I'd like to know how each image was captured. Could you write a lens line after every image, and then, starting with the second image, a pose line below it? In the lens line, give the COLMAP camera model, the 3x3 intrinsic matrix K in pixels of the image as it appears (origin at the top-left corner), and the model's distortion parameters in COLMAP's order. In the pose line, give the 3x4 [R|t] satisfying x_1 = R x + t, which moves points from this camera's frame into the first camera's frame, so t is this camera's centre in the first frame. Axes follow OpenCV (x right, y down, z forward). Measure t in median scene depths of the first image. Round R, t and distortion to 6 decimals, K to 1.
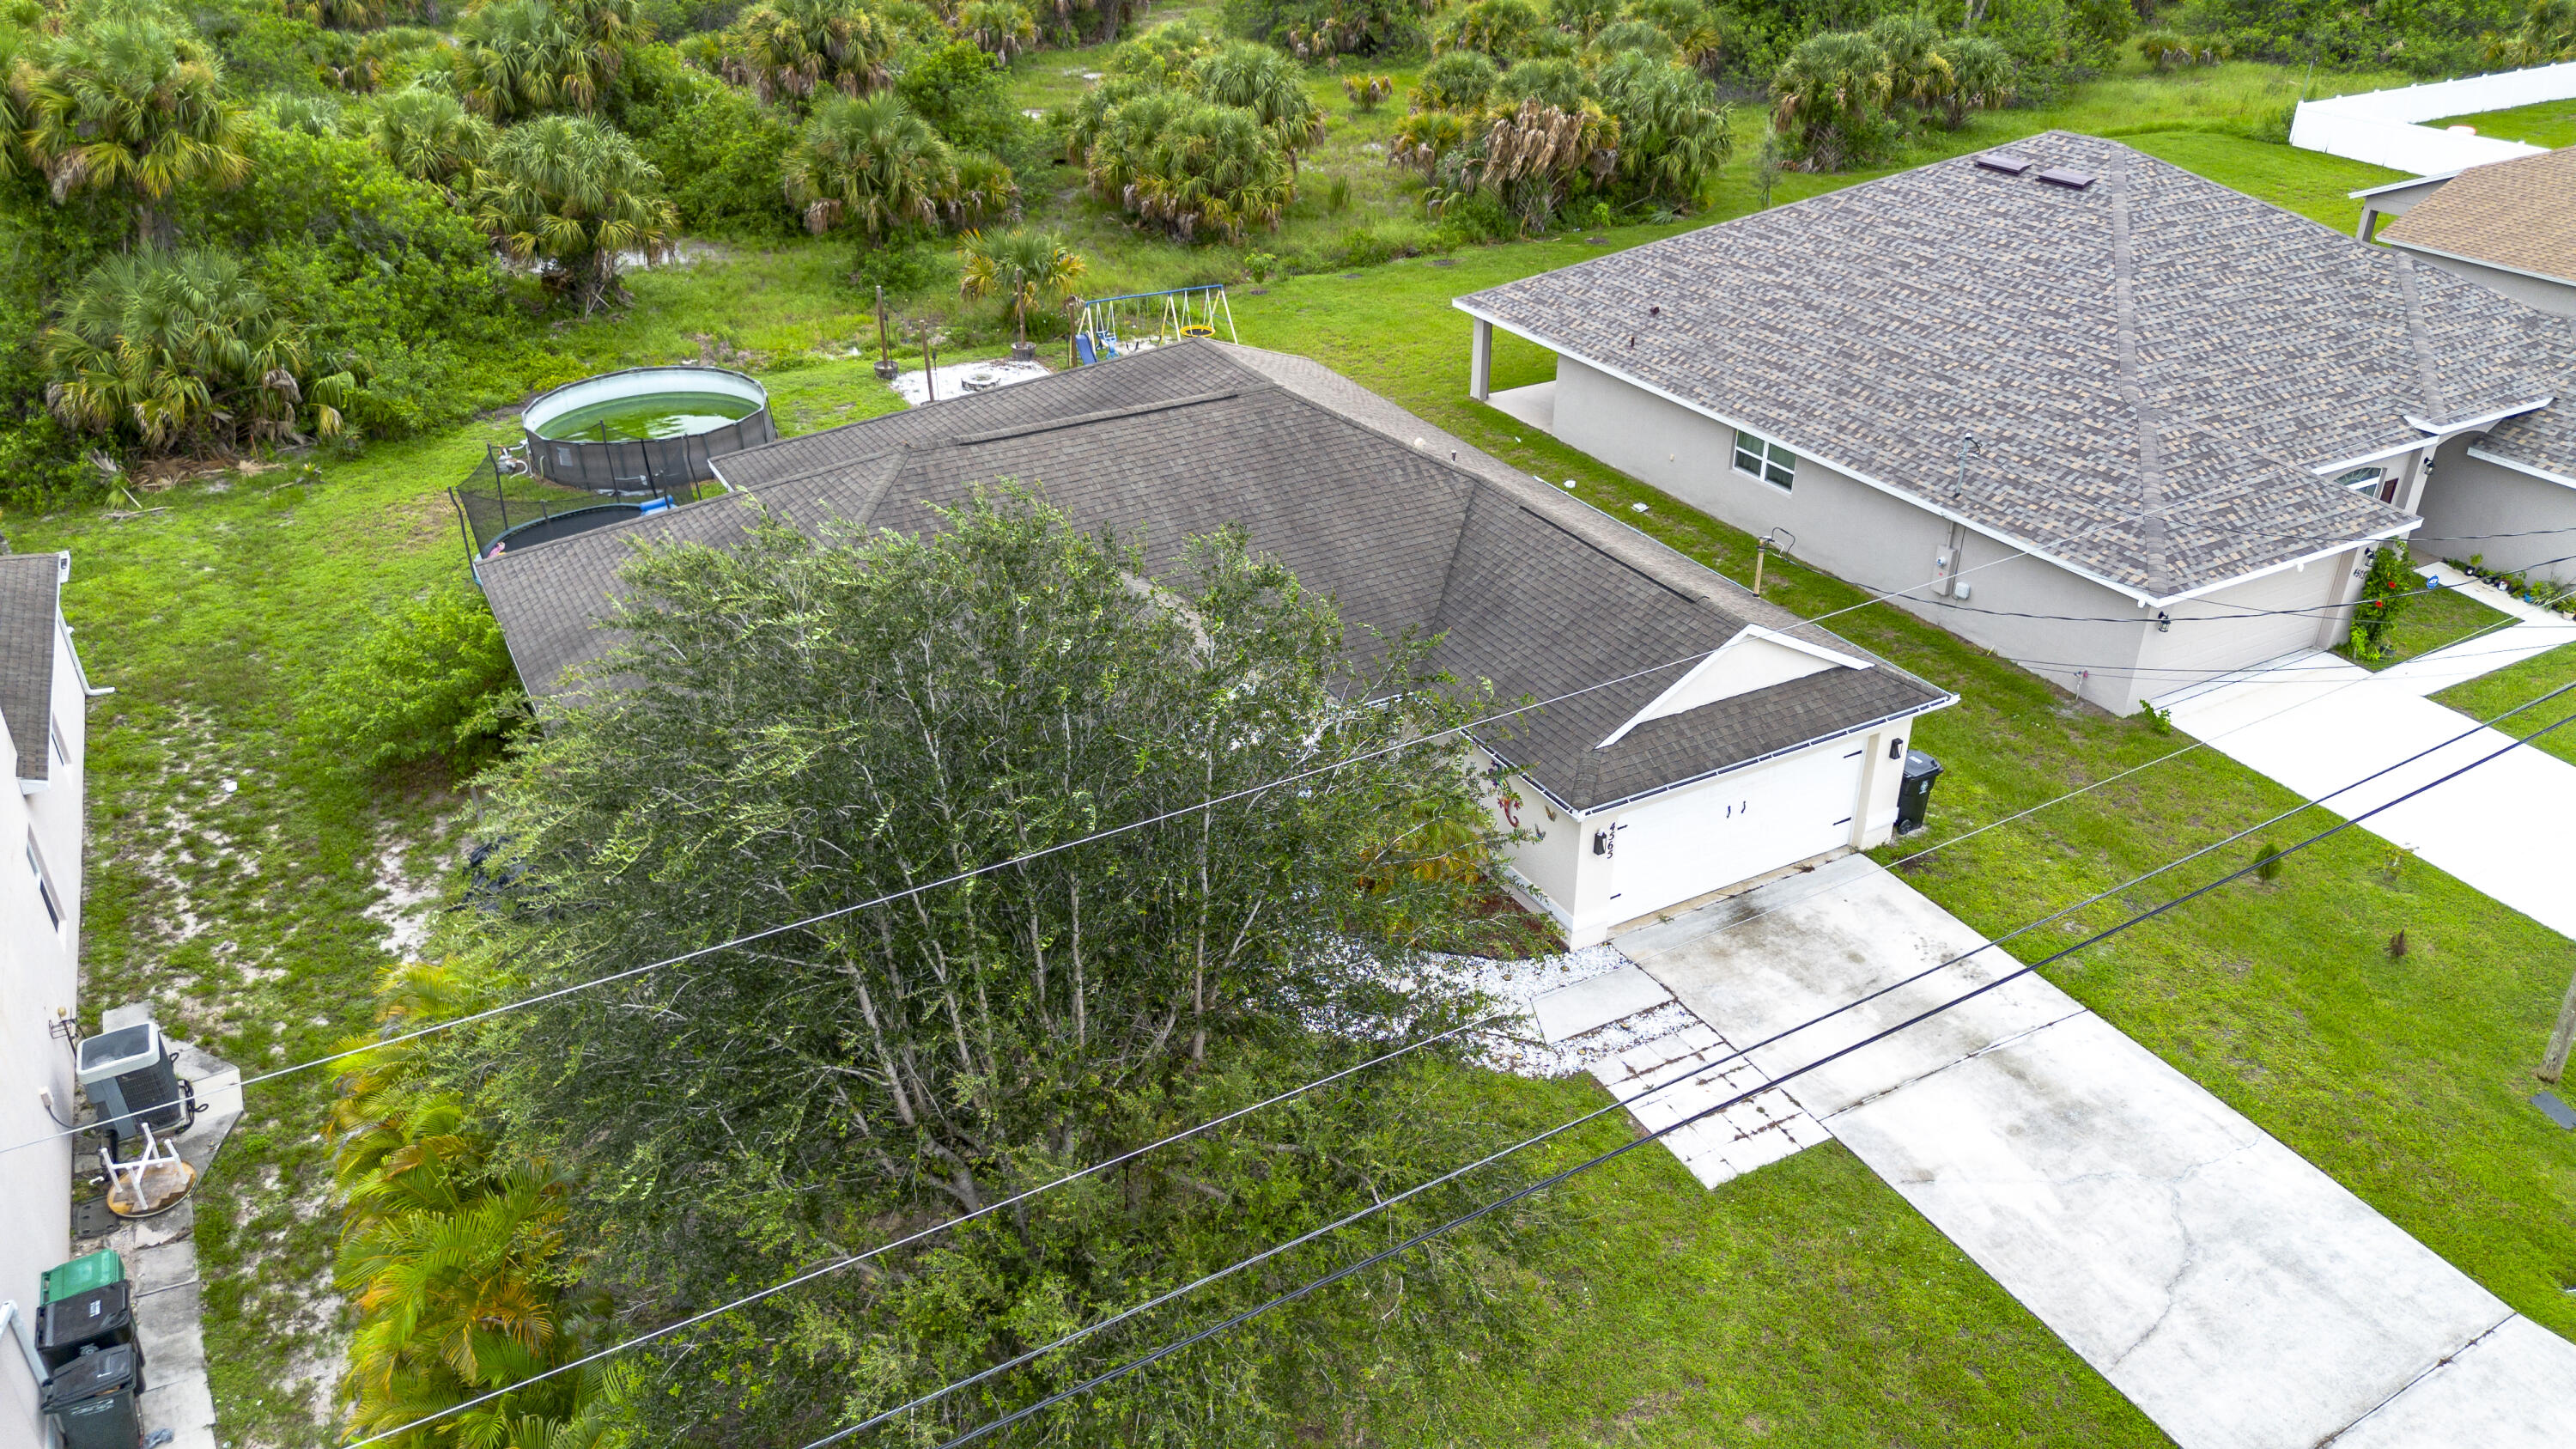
lens RADIAL K [[1831.0, 0, 1294.5], [0, 1831.0, 719.2], [0, 0, 1]] dist [0.056855, -0.049488]
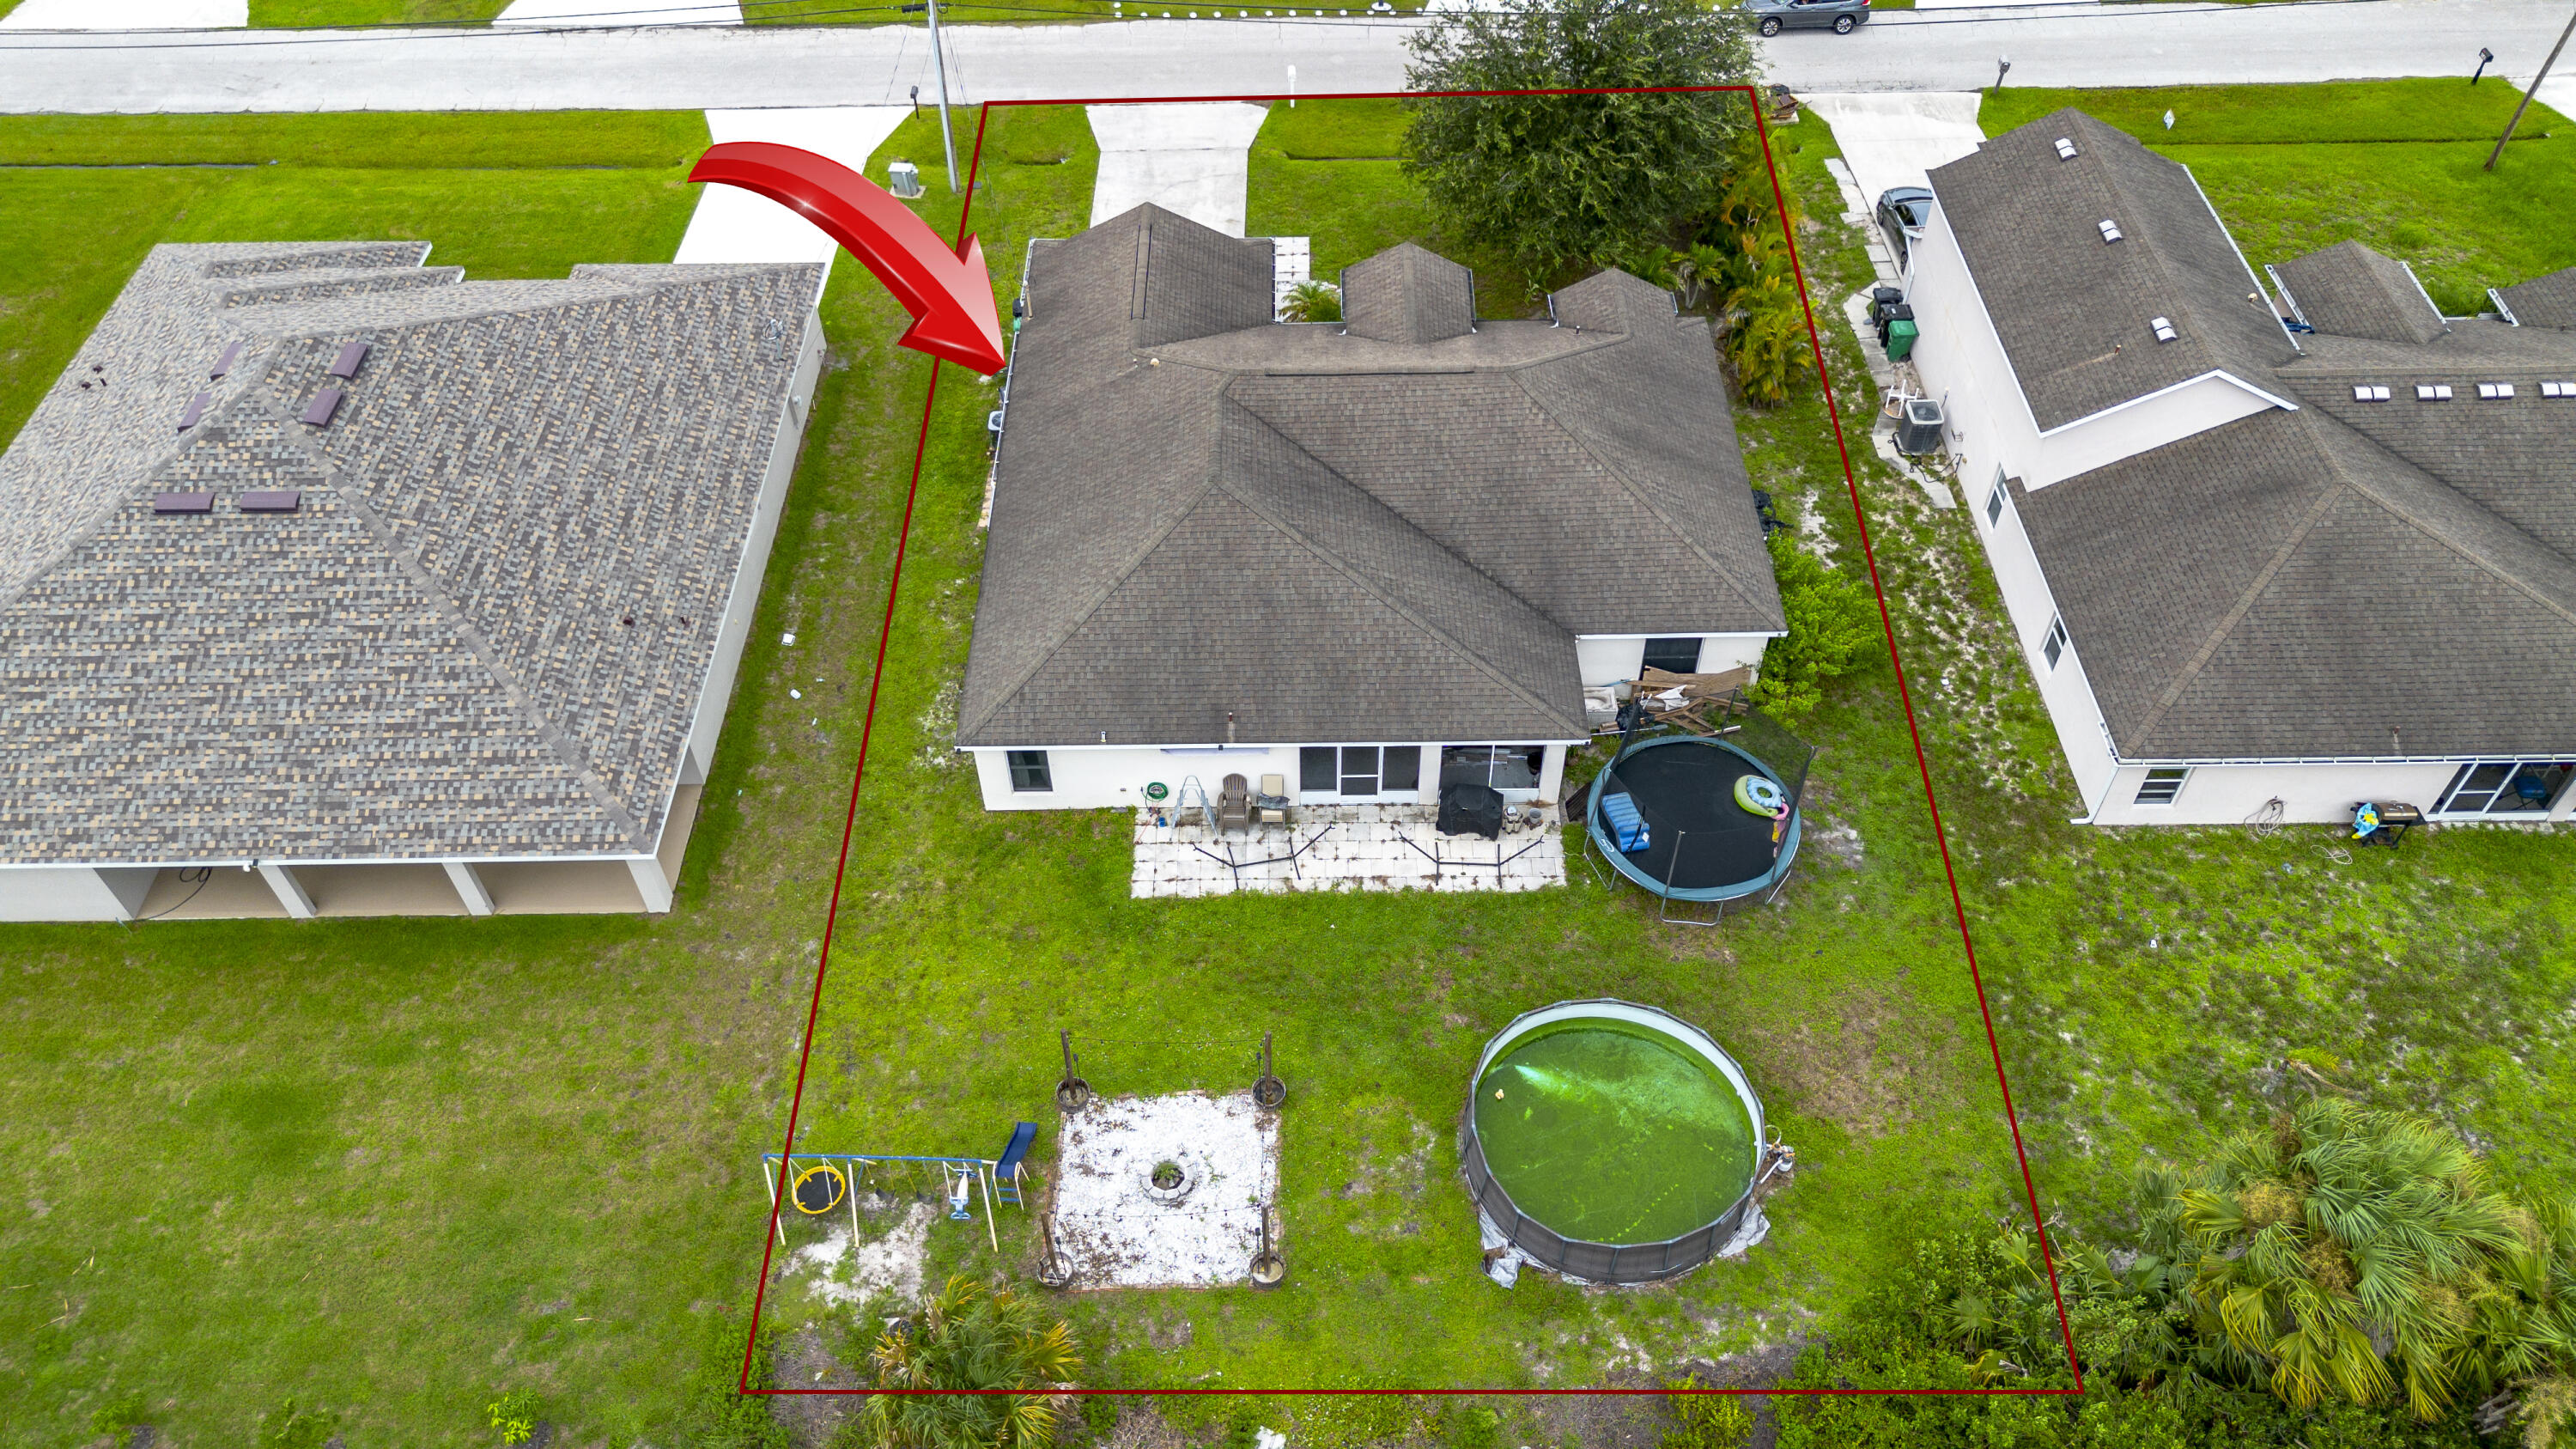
lens RADIAL K [[1835.1, 0, 1293.7], [0, 1835.1, 715.4], [0, 0, 1]] dist [0.059864, -0.048458]
pose [[-0.875176, -0.347554, 0.336562, -0.668303], [0.242035, 0.287821, 0.926595, -1.516761], [-0.418911, 0.892393, -0.167774, 1.585789]]
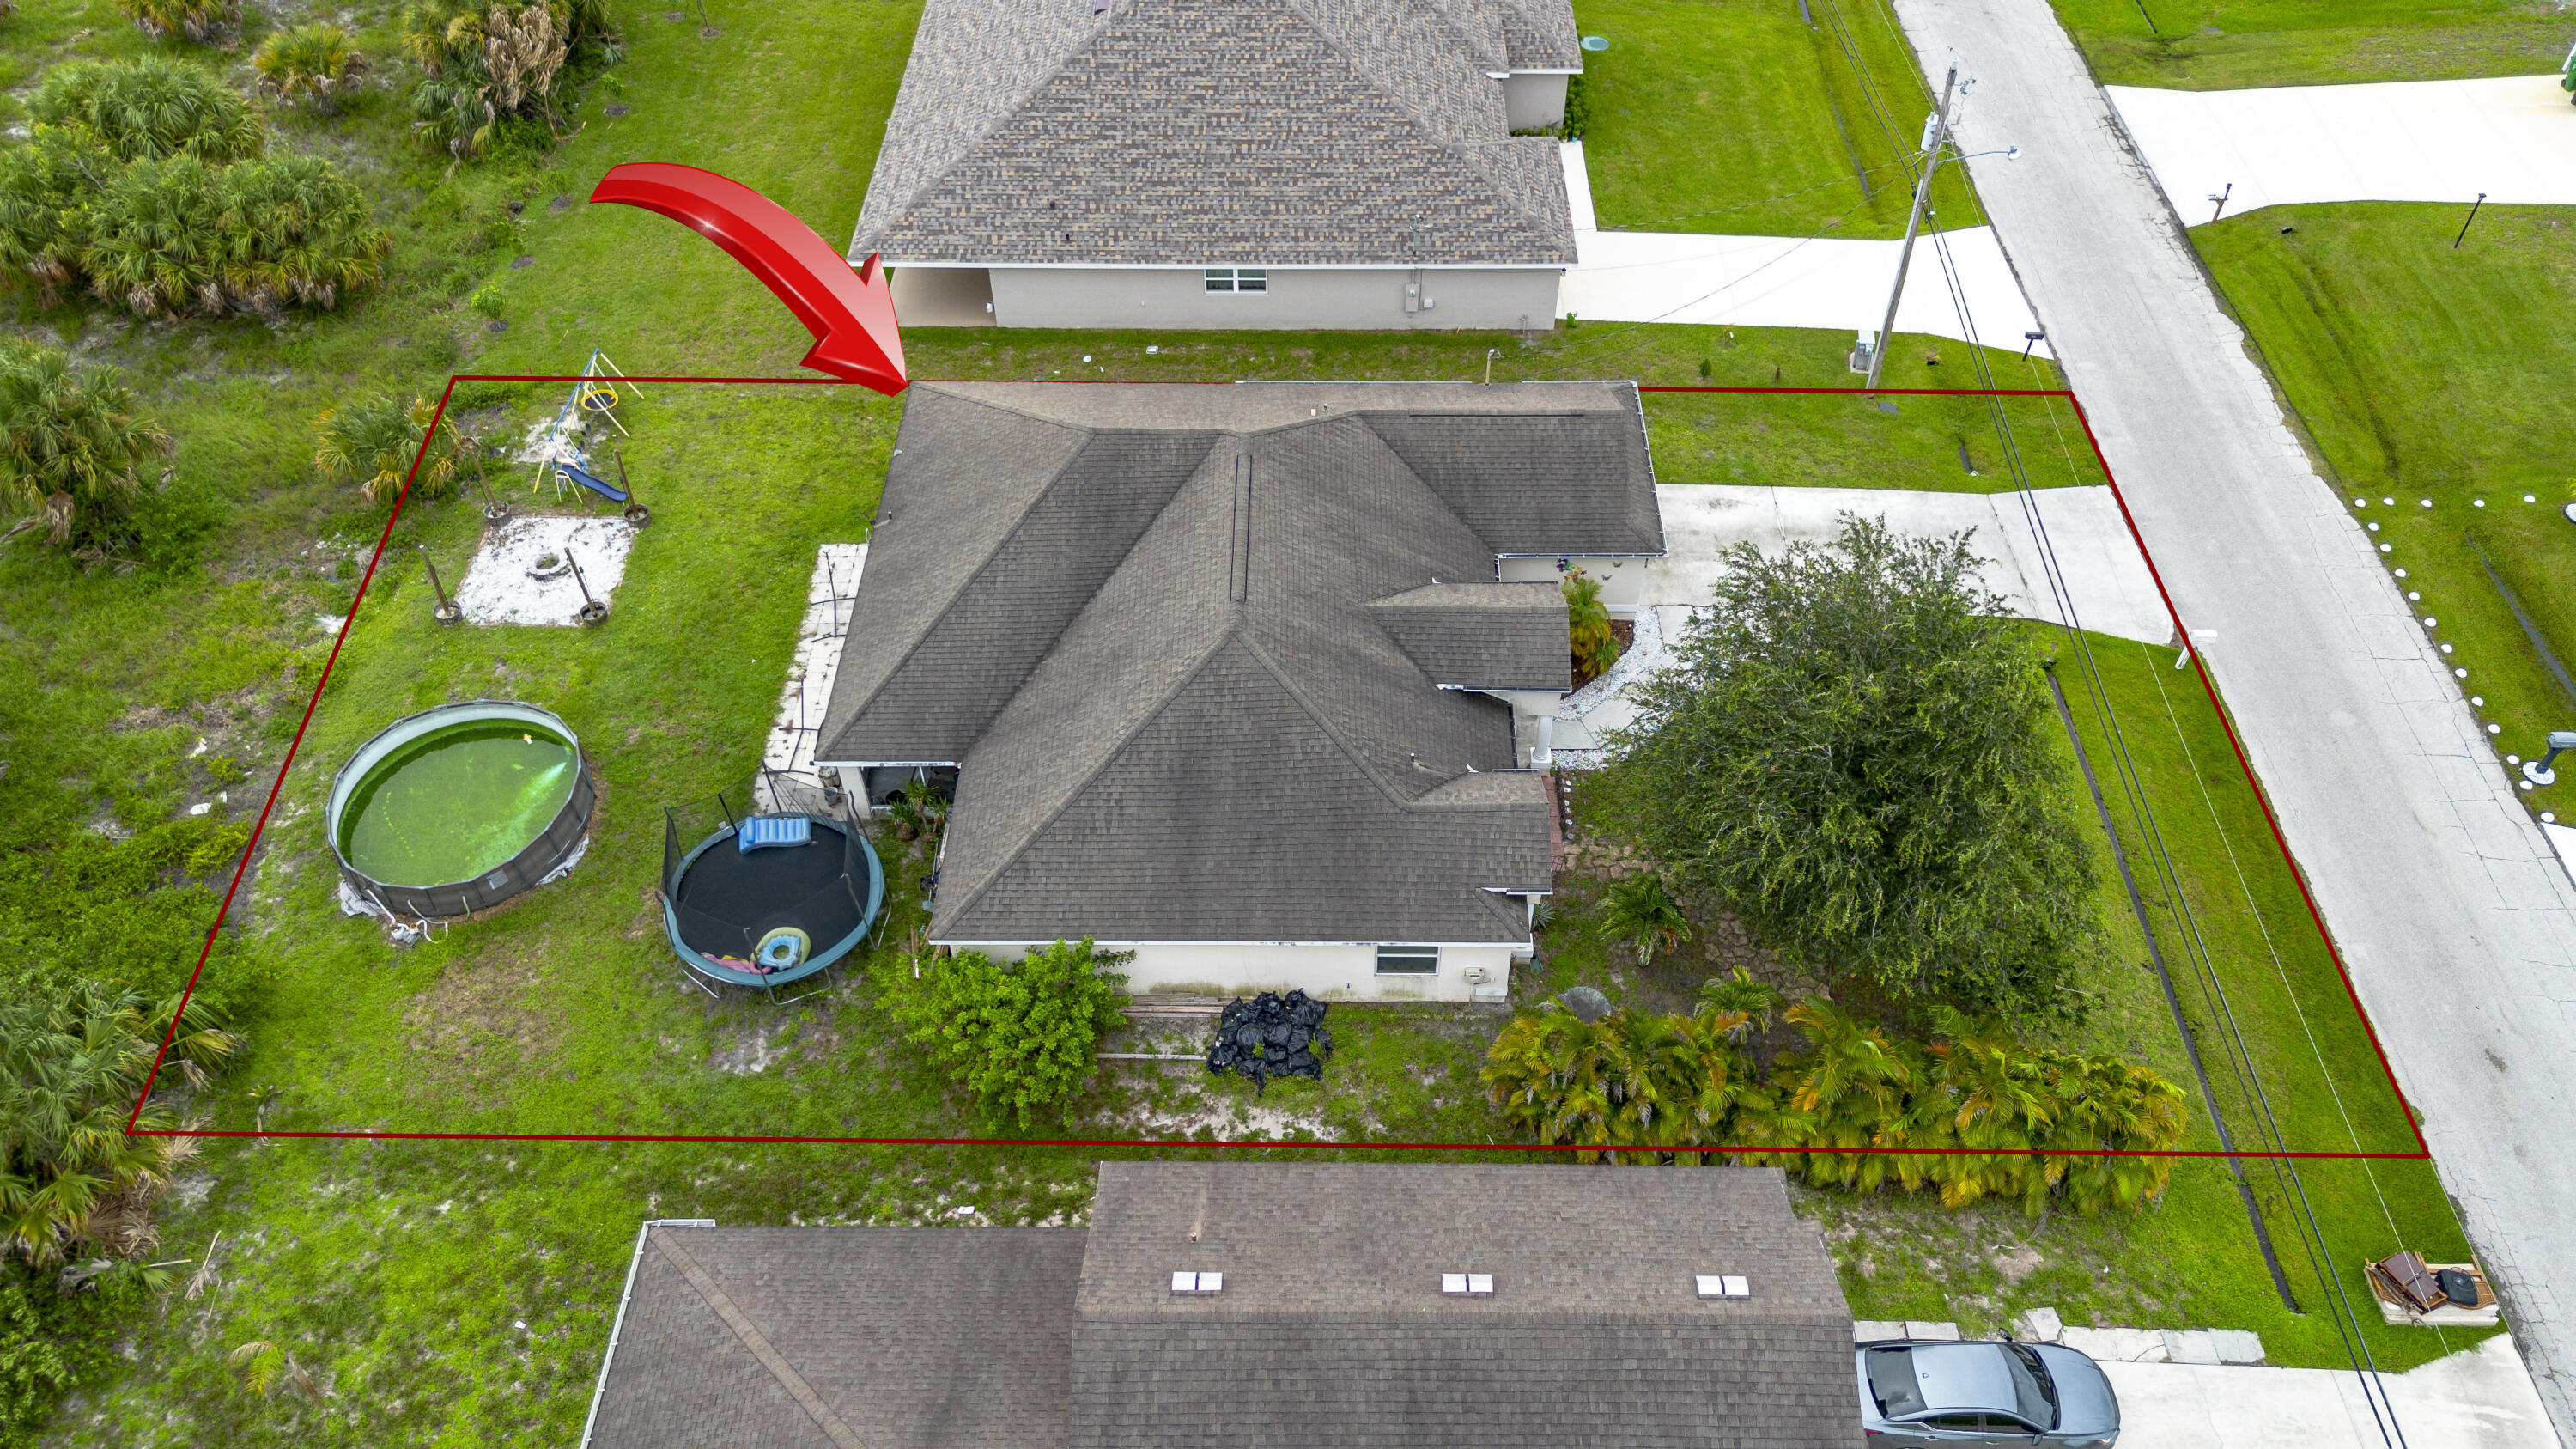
lens RADIAL K [[1829.2, 0, 1293.8], [0, 1829.2, 718.2], [0, 0, 1]] dist [0.066828, -0.065196]
pose [[0.497871, -0.633006, 0.592813, -1.031271], [0.416883, 0.774083, 0.476449, -0.718493], [-0.760482, 0.009923, 0.649283, 0.093125]]
